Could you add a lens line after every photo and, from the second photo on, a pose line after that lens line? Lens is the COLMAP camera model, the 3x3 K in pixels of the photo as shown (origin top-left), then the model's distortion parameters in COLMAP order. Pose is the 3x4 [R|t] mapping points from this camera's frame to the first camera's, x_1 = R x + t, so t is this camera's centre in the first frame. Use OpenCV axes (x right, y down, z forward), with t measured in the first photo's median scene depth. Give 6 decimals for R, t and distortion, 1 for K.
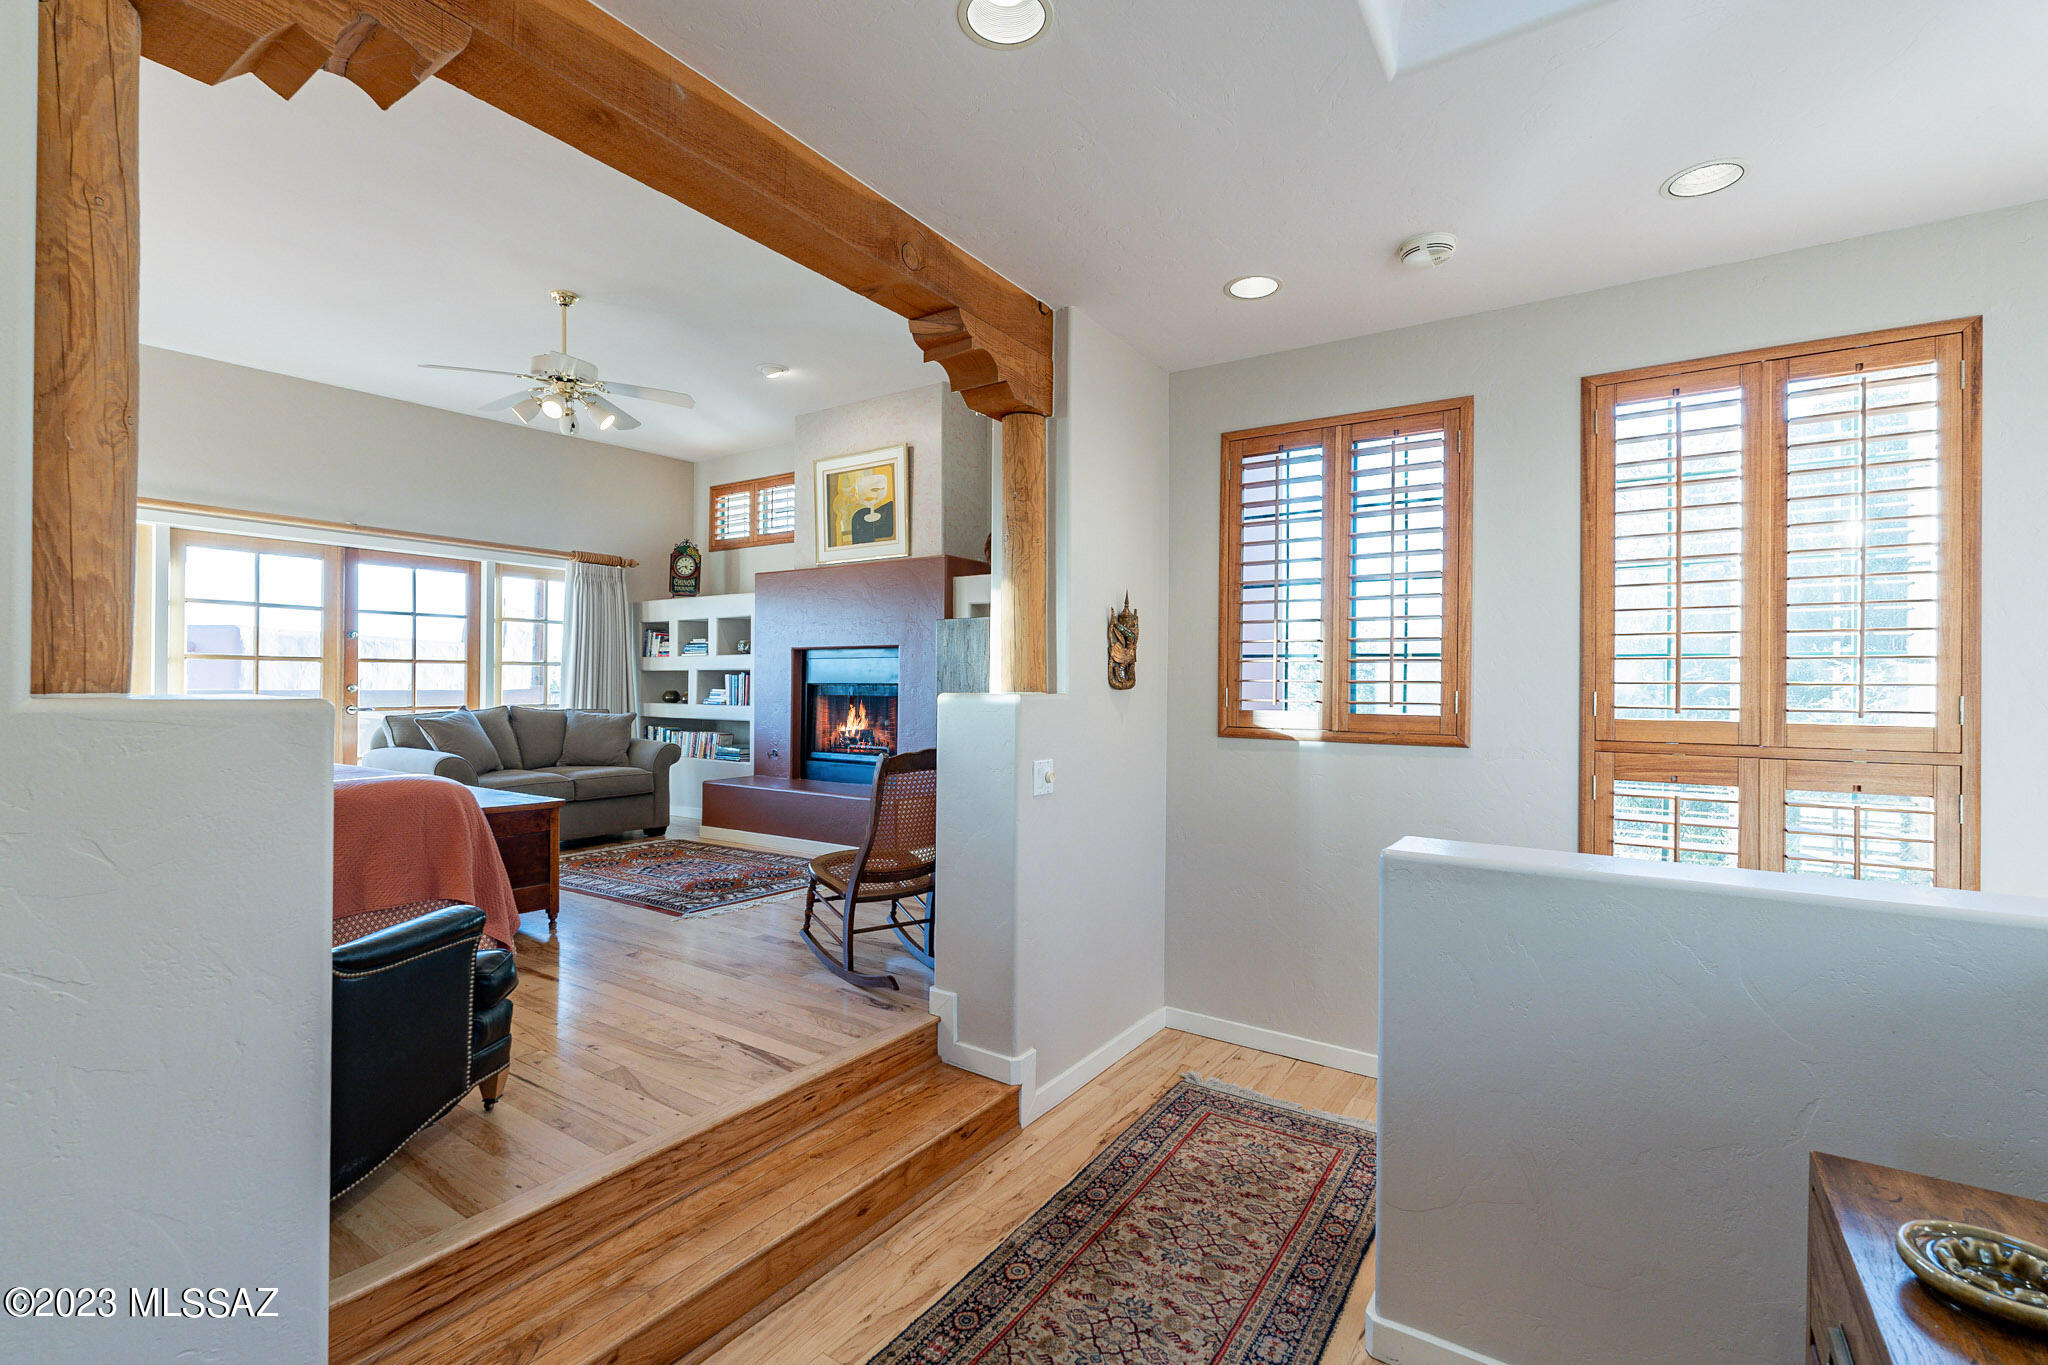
lens RADIAL K [[907.0, 0, 1025.9], [0, 907.0, 688.1], [0, 0, 1]] dist [0.001495, -0.000359]
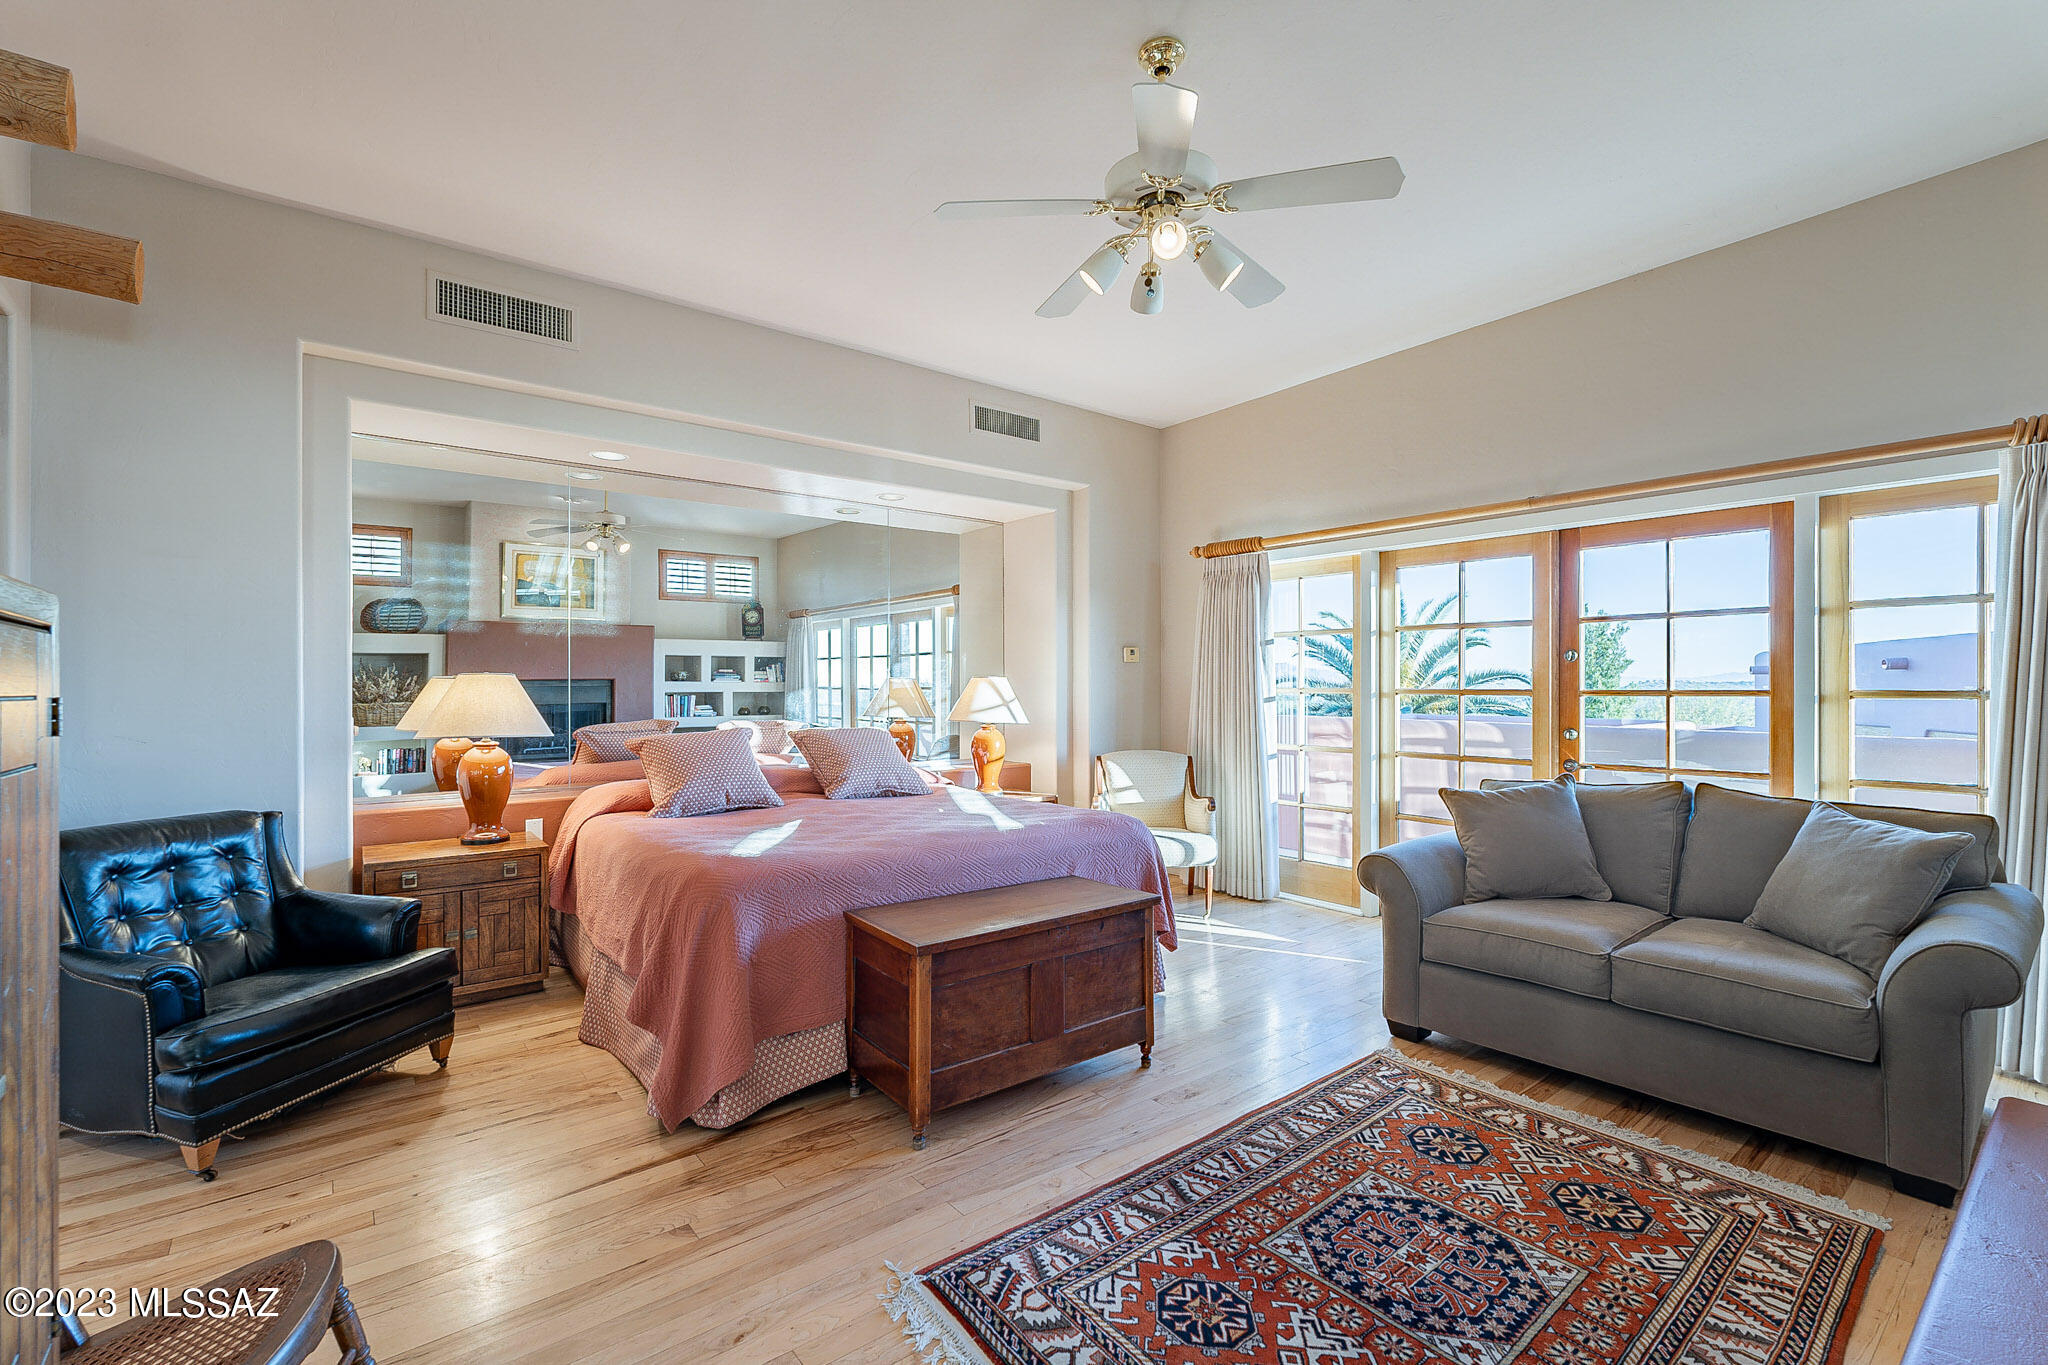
lens RADIAL K [[907.0, 0, 1020.0], [0, 907.0, 689.6], [0, 0, 1]] dist [0.001495, -0.000359]
pose [[-0.296526, -0.002989, -0.955020, 0.080196], [-0.004028, 0.999990, -0.001879, -0.068221], [0.955016, 0.003290, -0.296535, 1.790639]]
